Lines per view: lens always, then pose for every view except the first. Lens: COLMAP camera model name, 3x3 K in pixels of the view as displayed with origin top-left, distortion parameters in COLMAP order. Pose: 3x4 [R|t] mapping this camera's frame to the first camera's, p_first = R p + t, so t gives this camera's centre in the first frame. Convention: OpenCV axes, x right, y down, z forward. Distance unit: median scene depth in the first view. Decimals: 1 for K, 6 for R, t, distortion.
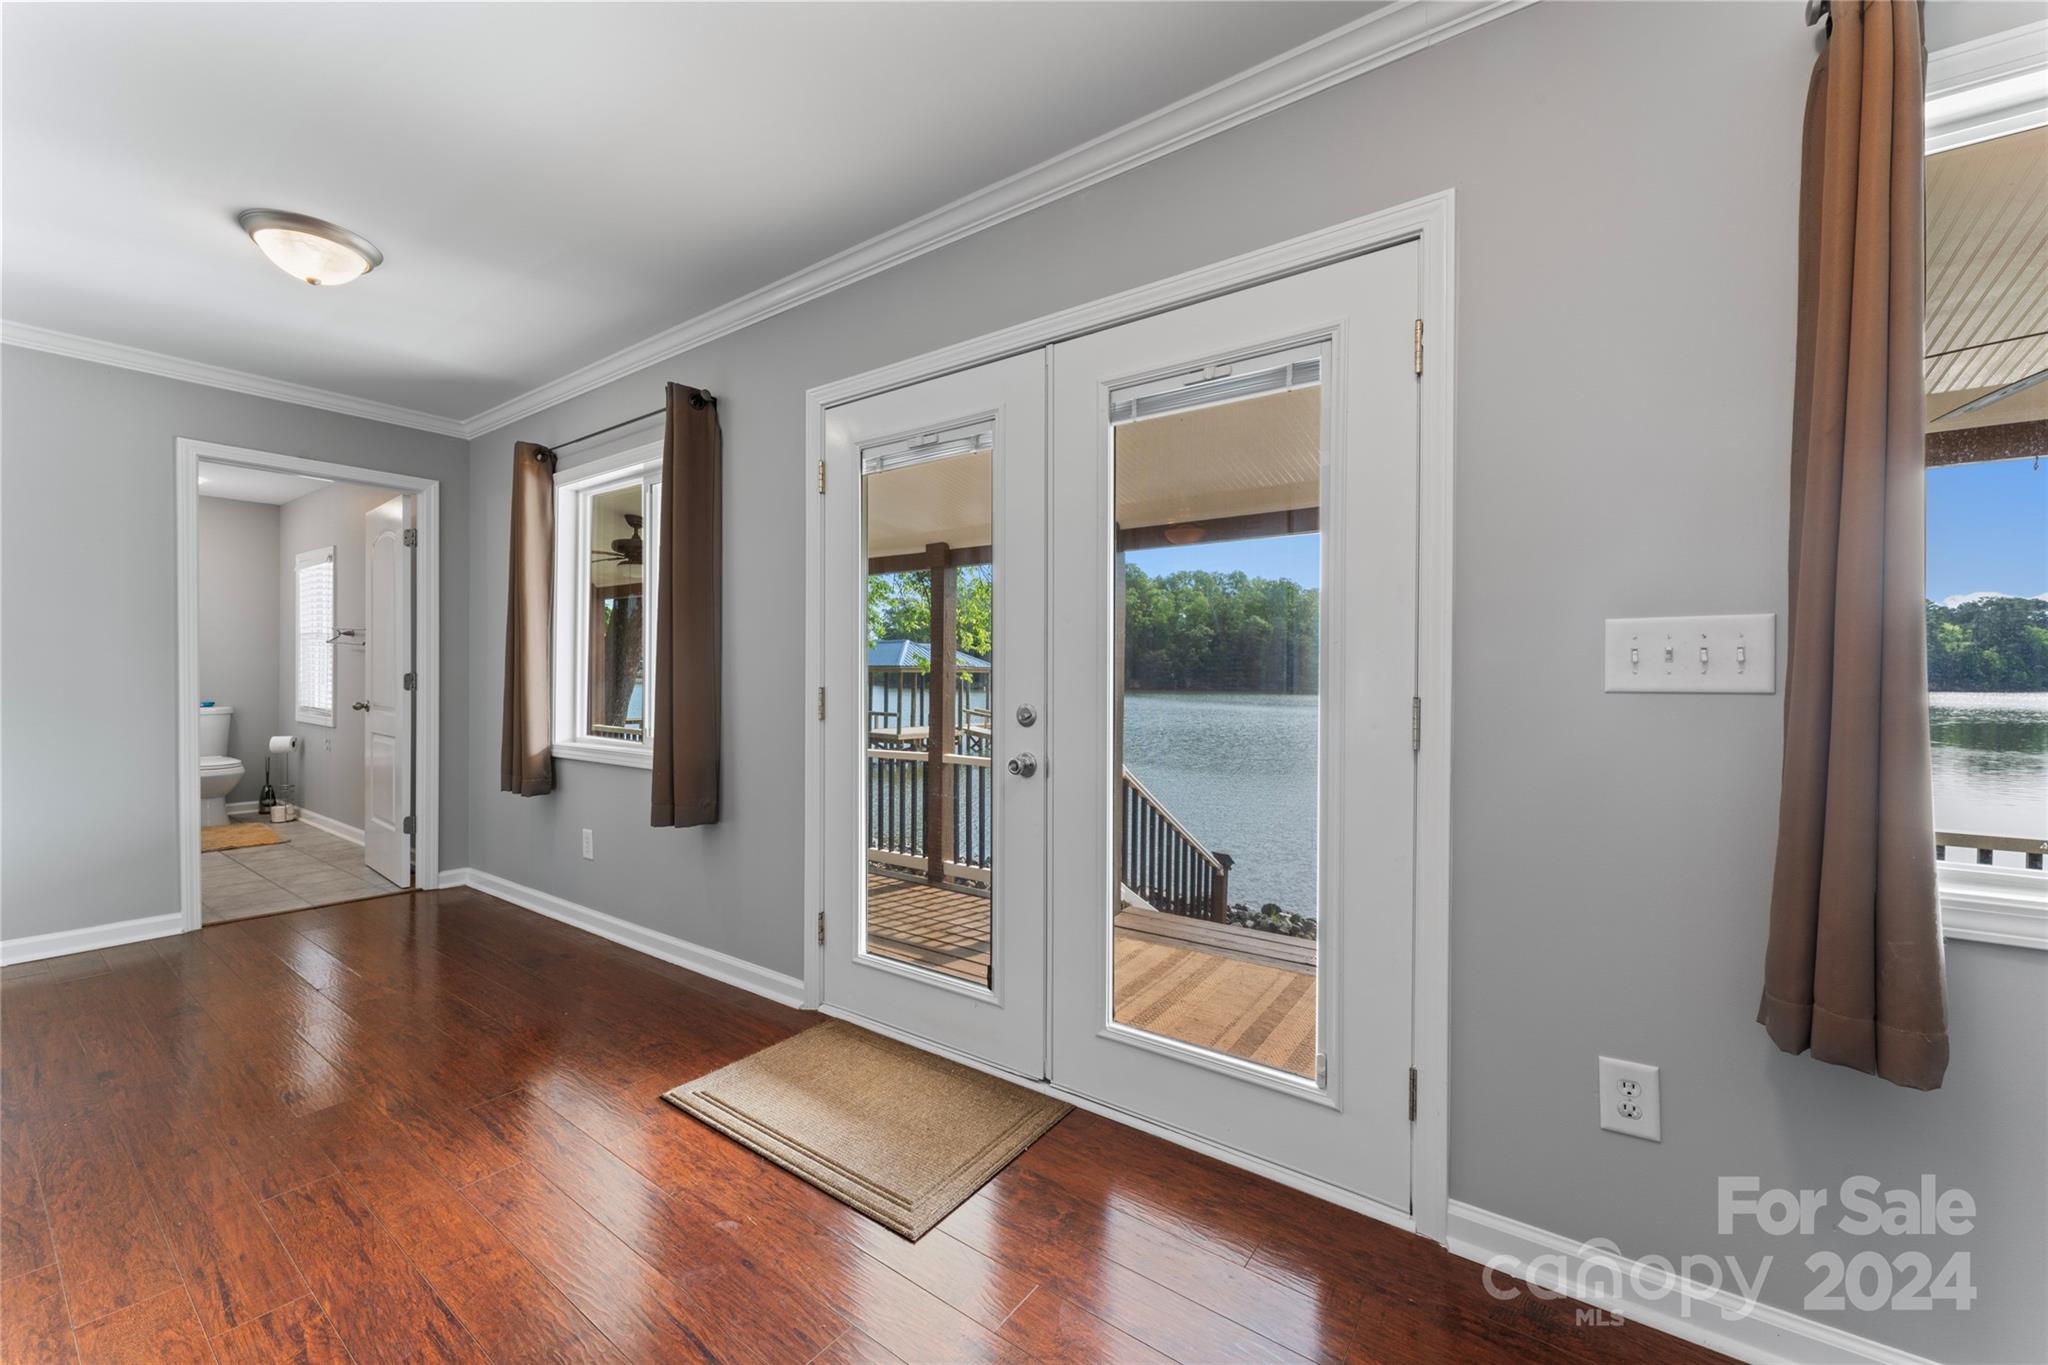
lens RADIAL K [[821.0, 0, 1018.6], [0, 821.0, 682.4], [0, 0, 1]] dist [0.000164, -0.000129]
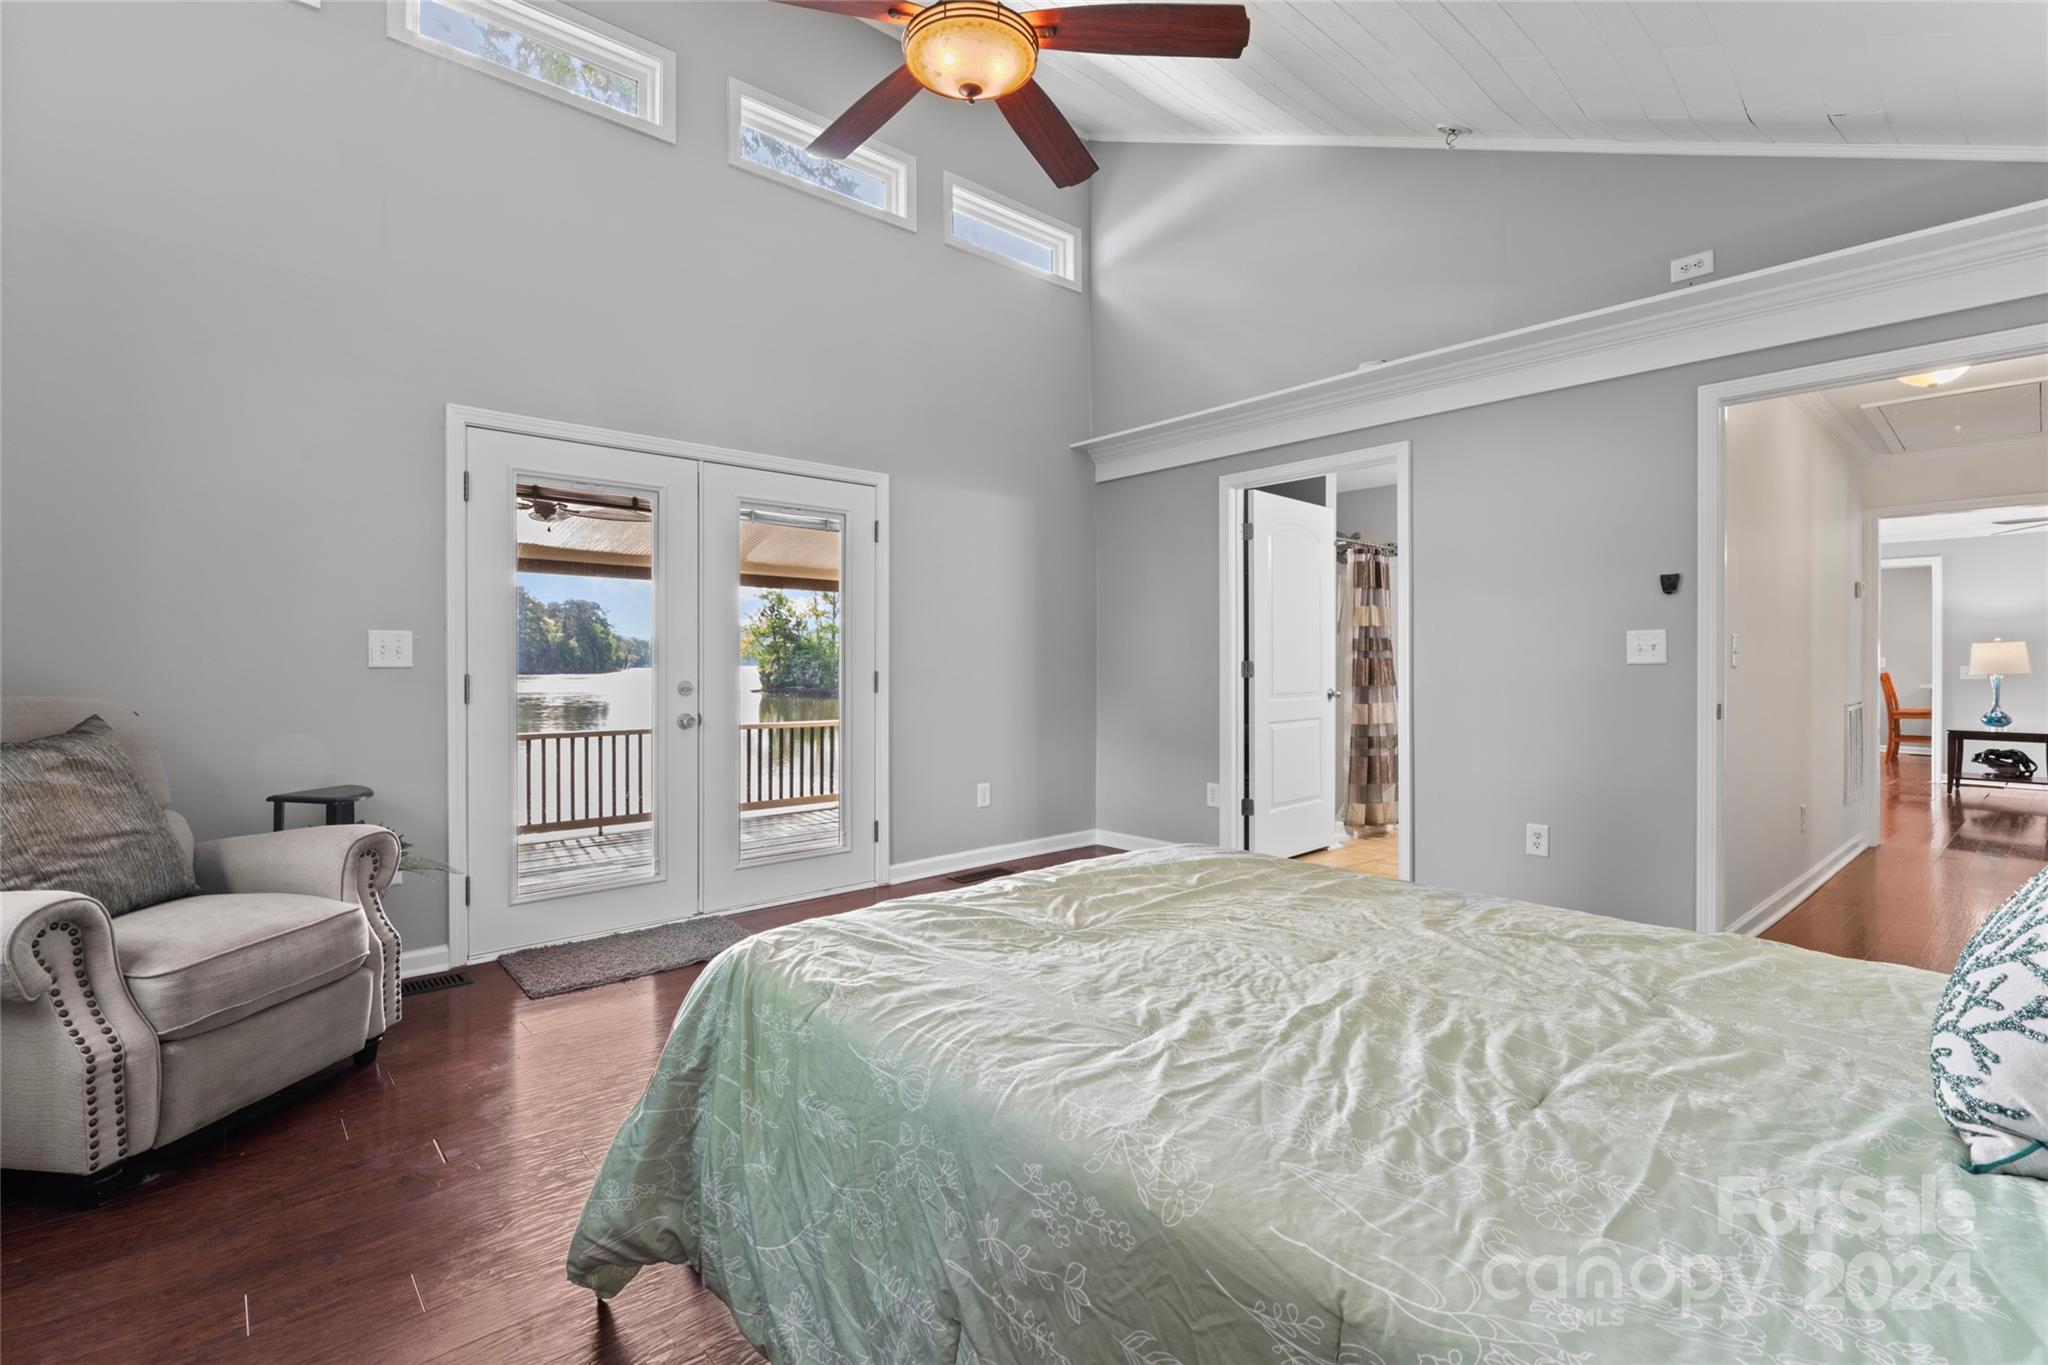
lens RADIAL K [[931.9, 0, 1023.2], [0, 931.9, 667.7], [0, 0, 1]] dist [-0.000521, -0.002090]
pose [[0.192140, -0.009916, 0.981317, -1.738753], [0.008496, 0.999928, 0.008440, -0.010890], [-0.981331, 0.006716, 0.192211, 0.017335]]
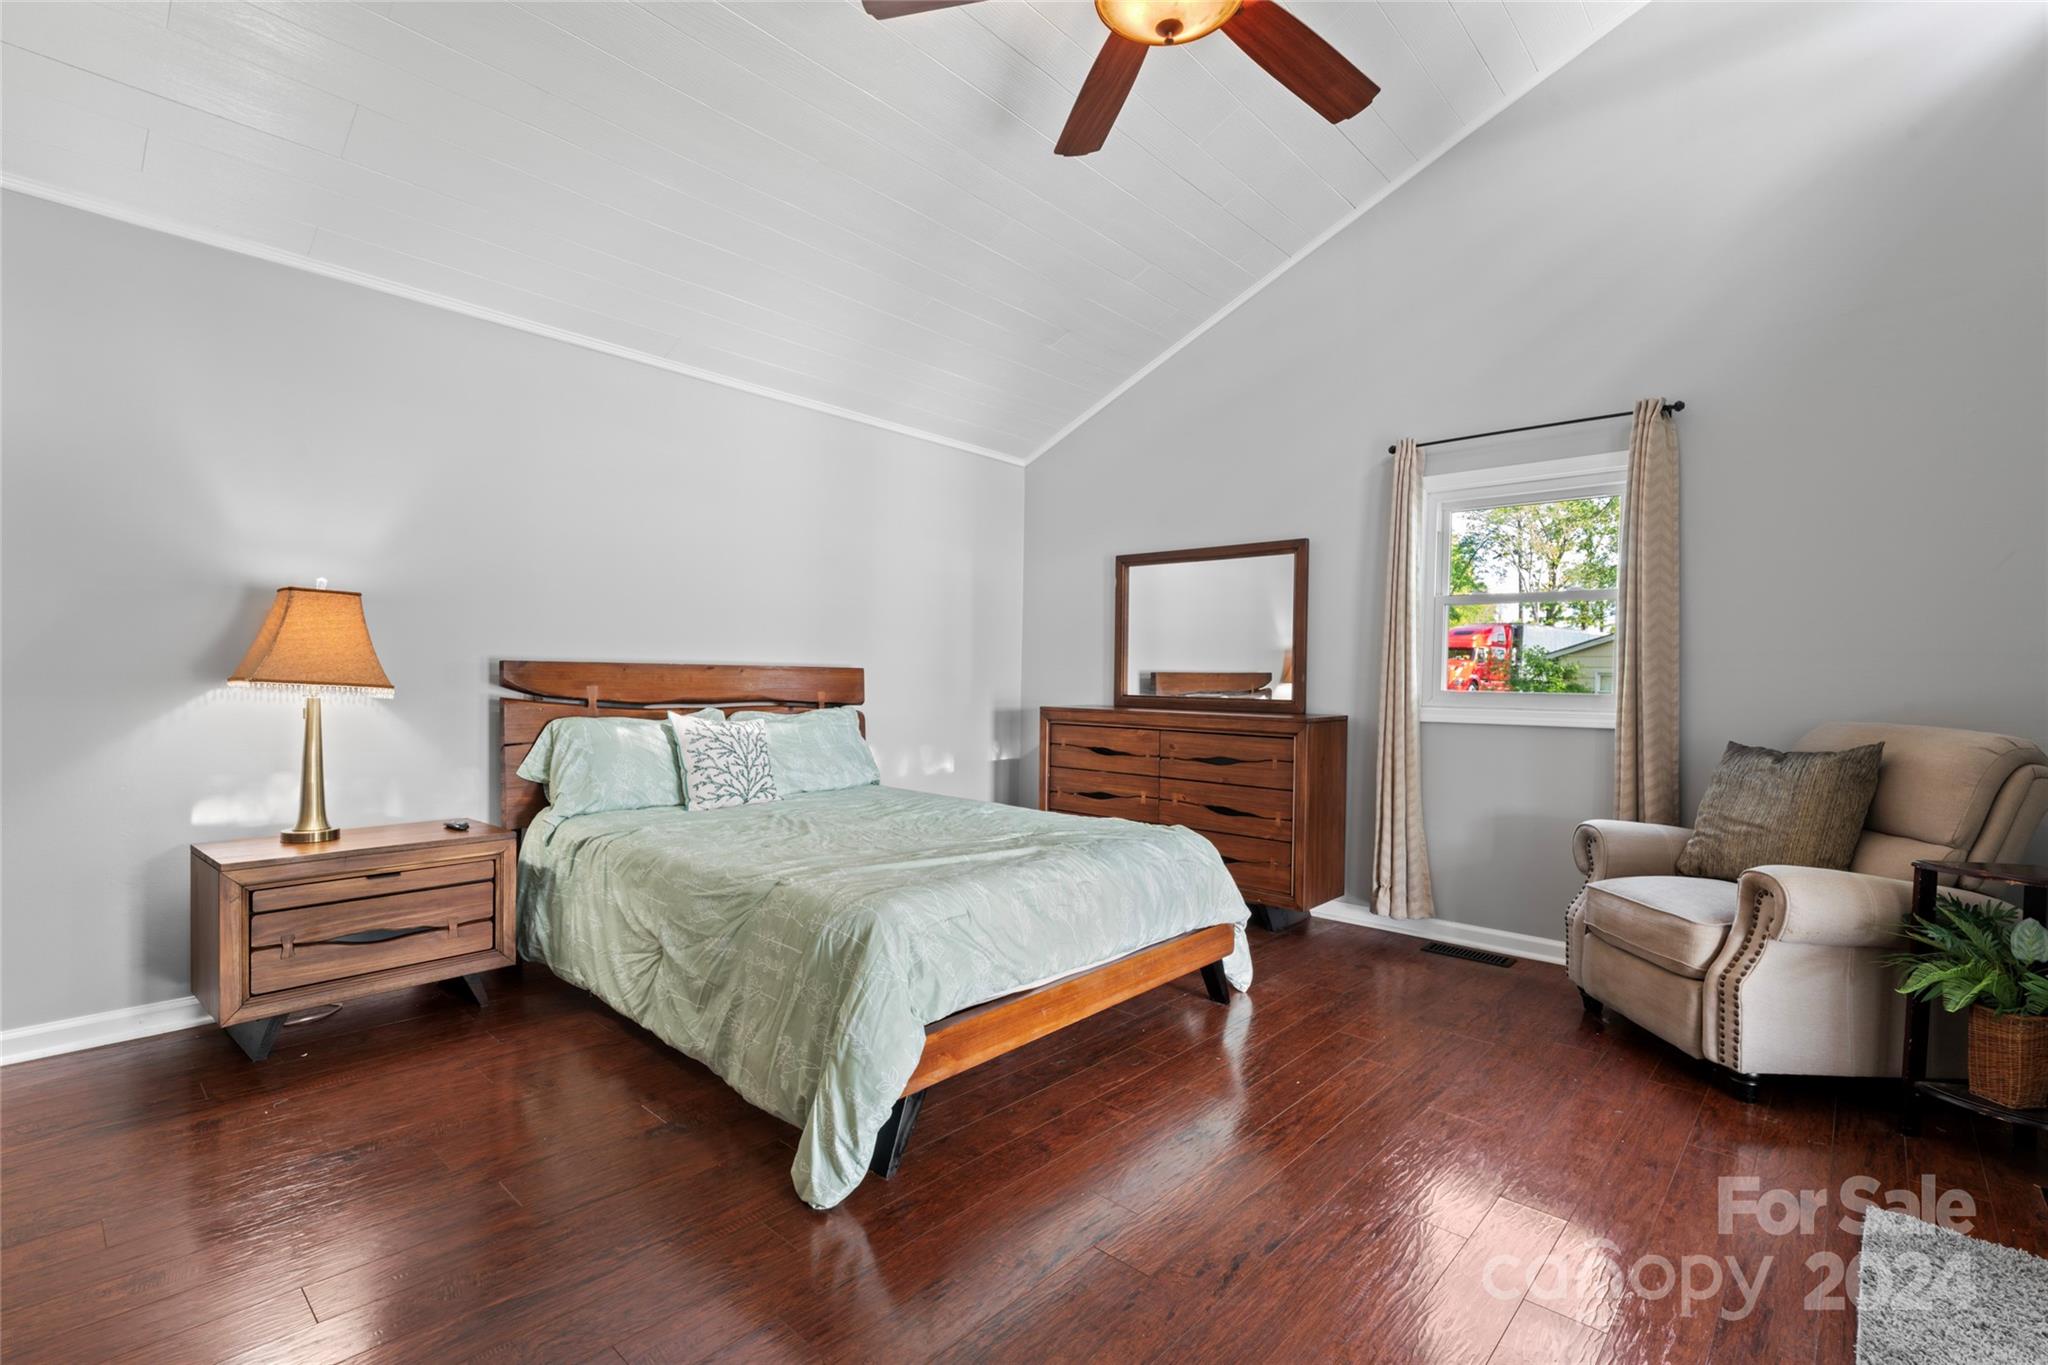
lens RADIAL K [[931.9, 0, 1009.9], [0, 931.9, 685.1], [0, 0, 1]] dist [-0.000521, -0.002090]
pose [[-0.099478, 0.001121, -0.995039, 0.624084], [-0.026195, 0.999650, 0.003745, -0.004049], [0.994695, 0.026438, -0.099413, 0.274956]]
